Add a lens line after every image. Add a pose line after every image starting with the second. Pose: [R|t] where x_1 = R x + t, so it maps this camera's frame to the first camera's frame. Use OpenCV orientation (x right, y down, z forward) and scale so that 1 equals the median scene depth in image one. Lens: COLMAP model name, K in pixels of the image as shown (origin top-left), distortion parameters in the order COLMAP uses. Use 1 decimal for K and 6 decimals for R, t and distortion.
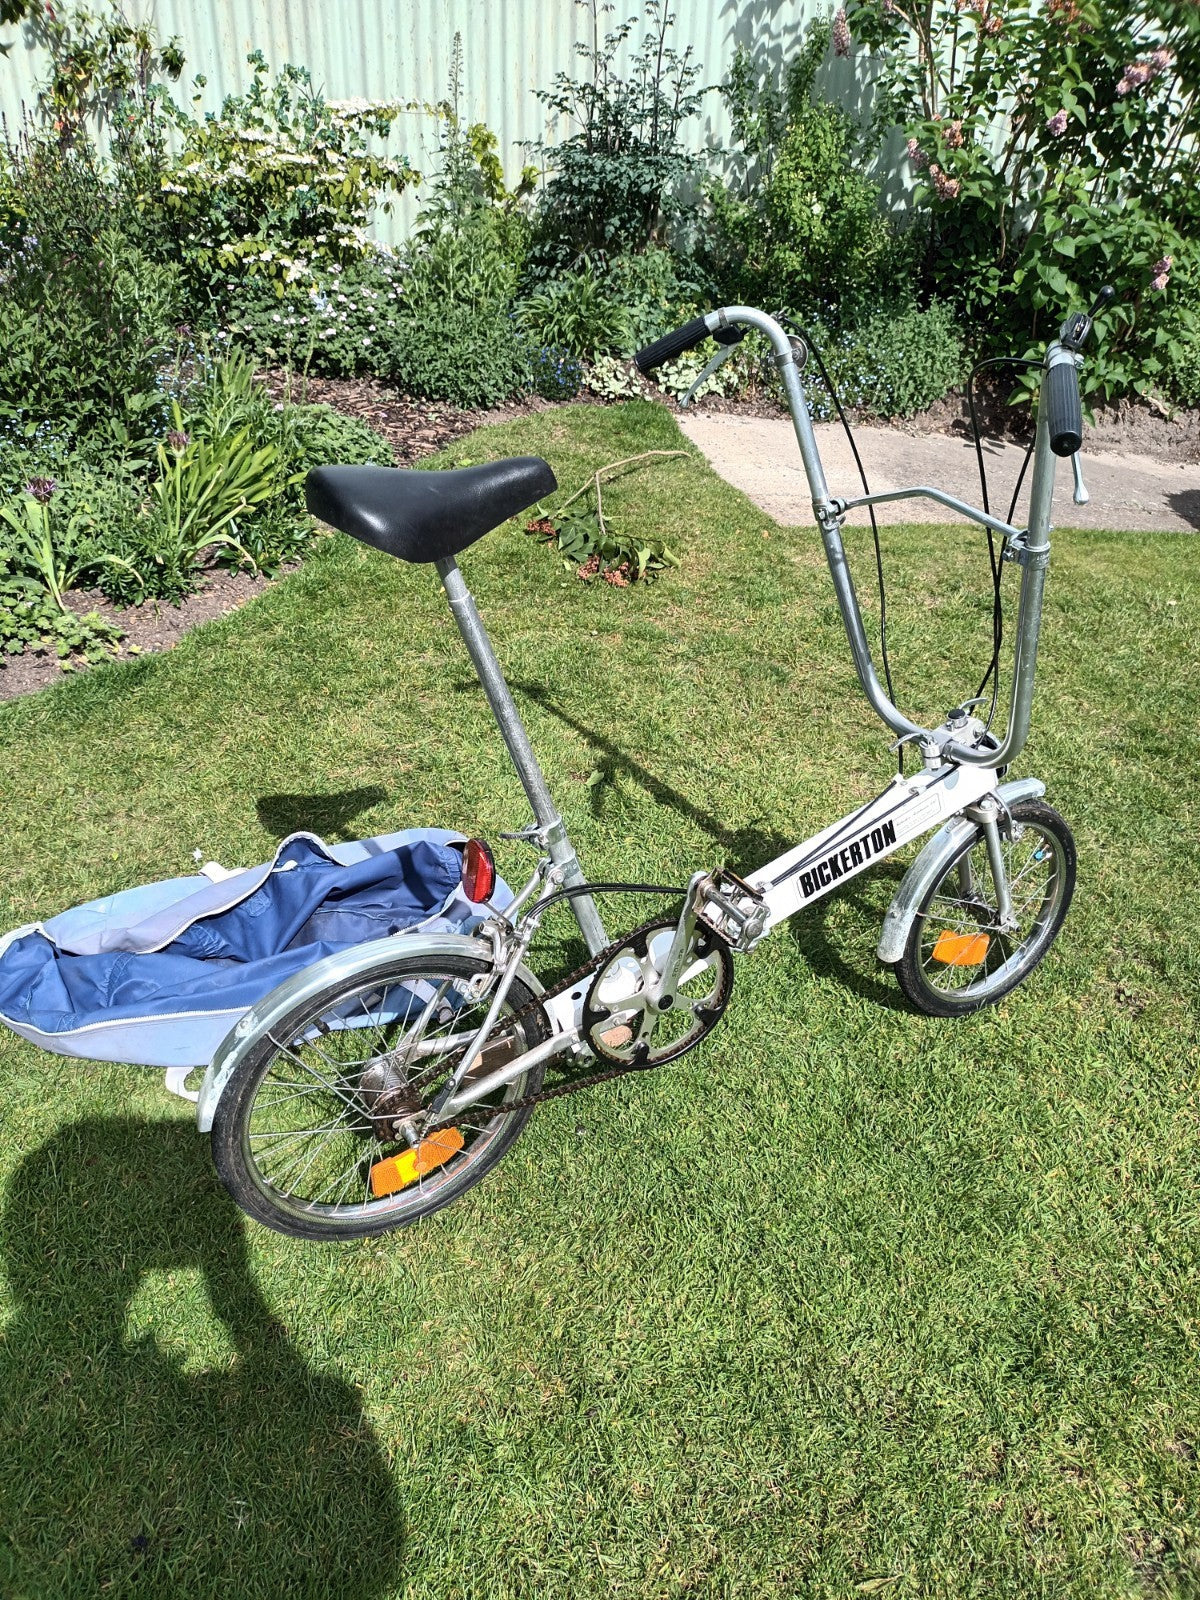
lens RADIAL K [[1192.9, 0, 594.9], [0, 1192.9, 794.0], [0, 0, 1]] dist [0.048760, -0.061829]
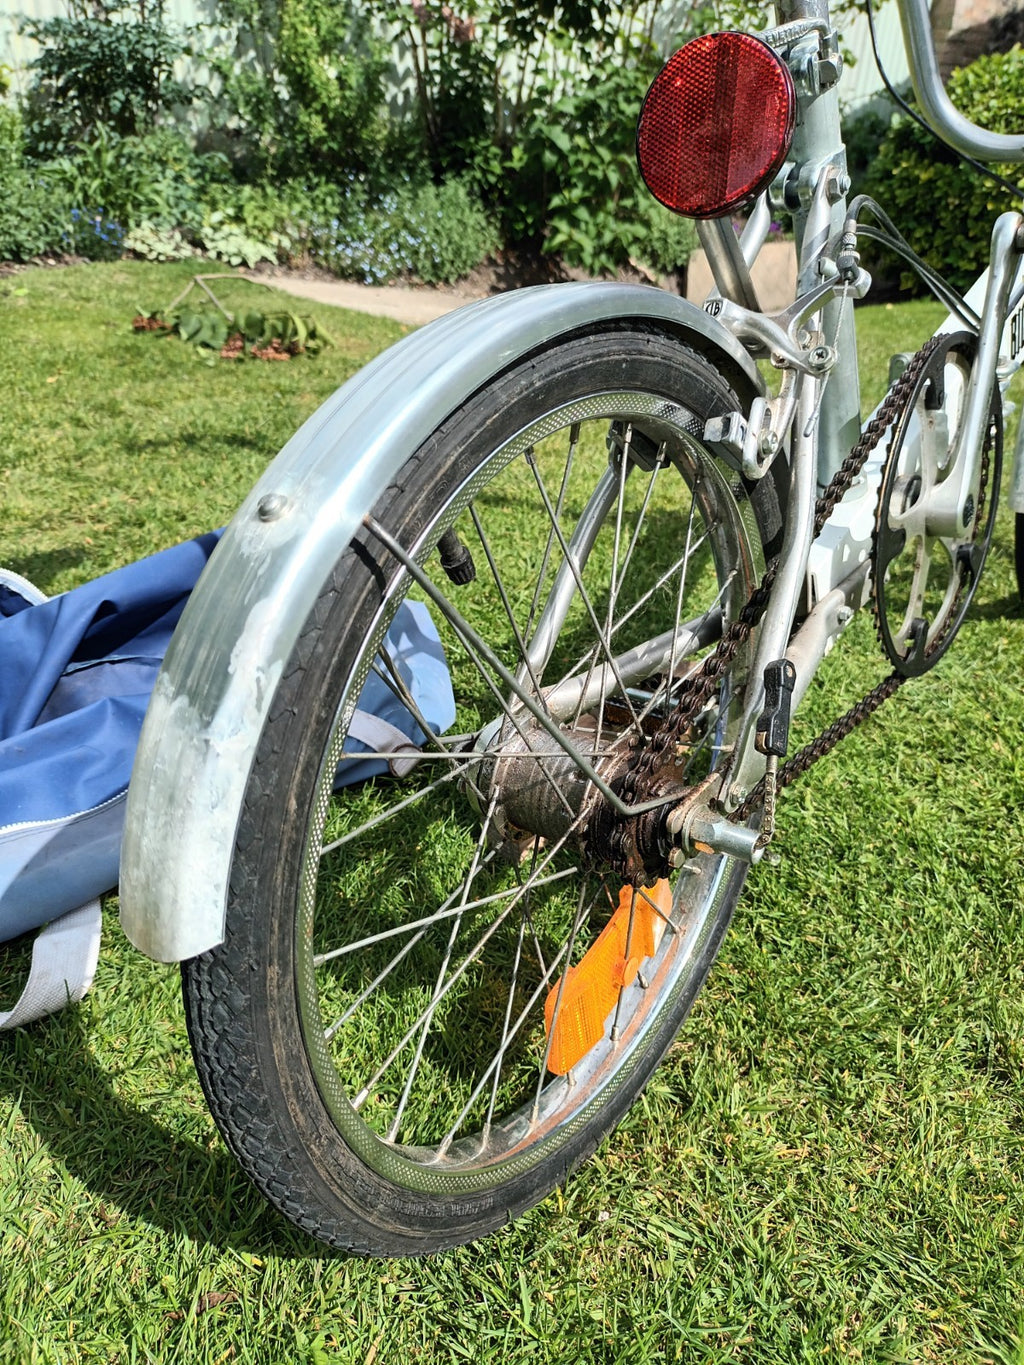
lens RADIAL K [[1044.7, 0, 482.2], [0, 1044.7, 669.1], [0, 0, 1]] dist [0.001009, 0.004478]
pose [[0.917260, -0.196154, 0.346637, -0.102417], [0.231279, 0.970871, -0.062611, 0.076963], [-0.324258, 0.137601, 0.935907, 0.236156]]
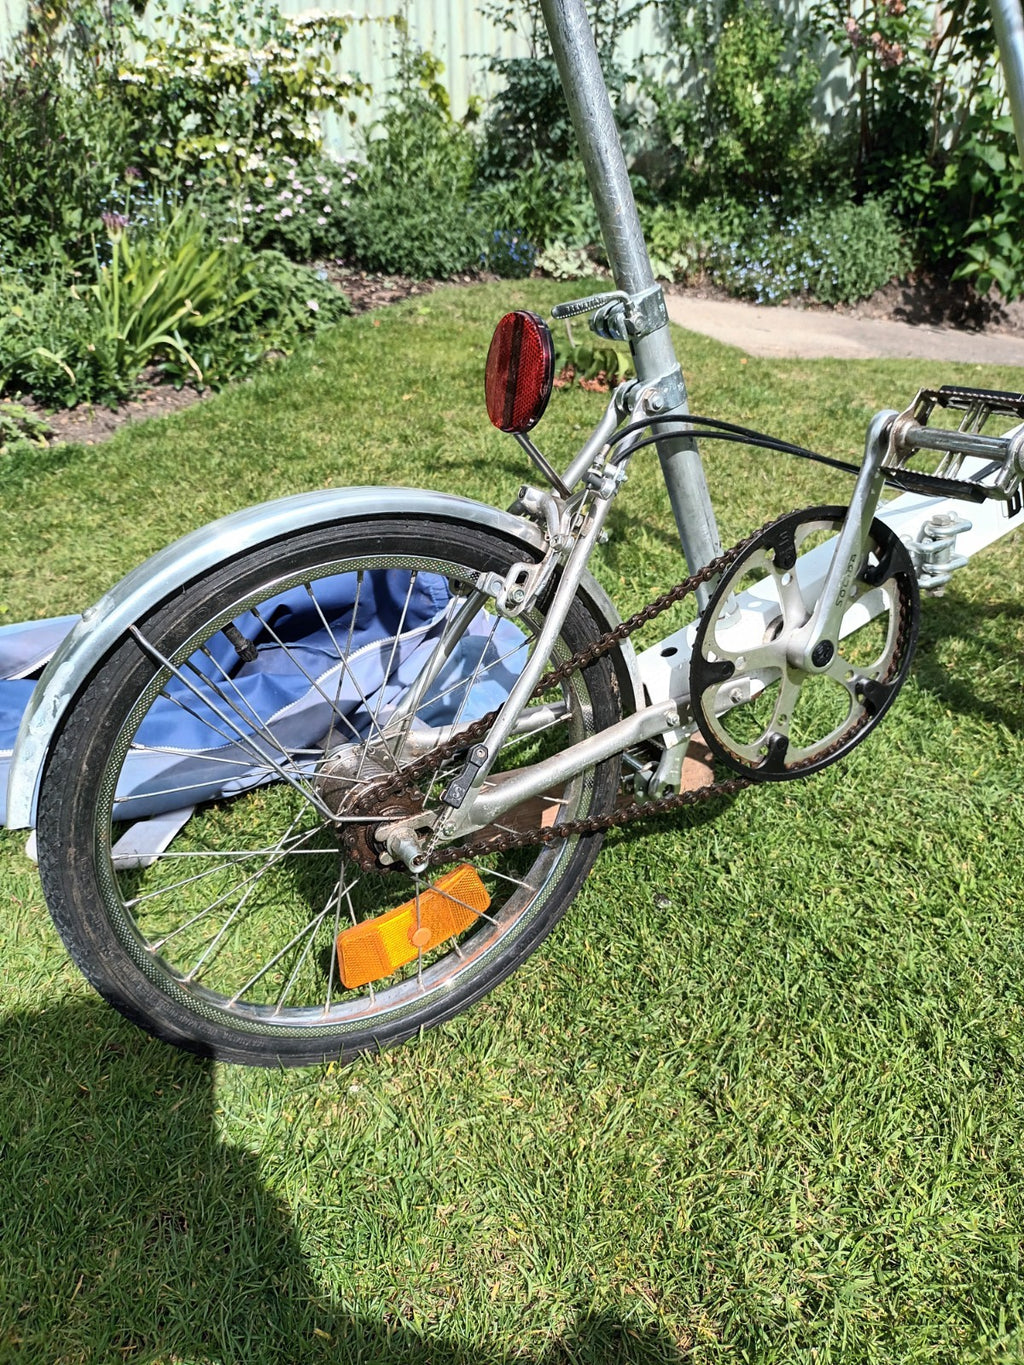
lens RADIAL K [[1034.3, 0, 507.8], [0, 1034.3, 676.4], [0, 0, 1]] dist [-0.000332, -0.001341]
pose [[0.999517, -0.027654, -0.014173, -0.031975], [0.026346, 0.995999, -0.085394, 0.079196], [0.016477, 0.084980, 0.996246, 0.168644]]
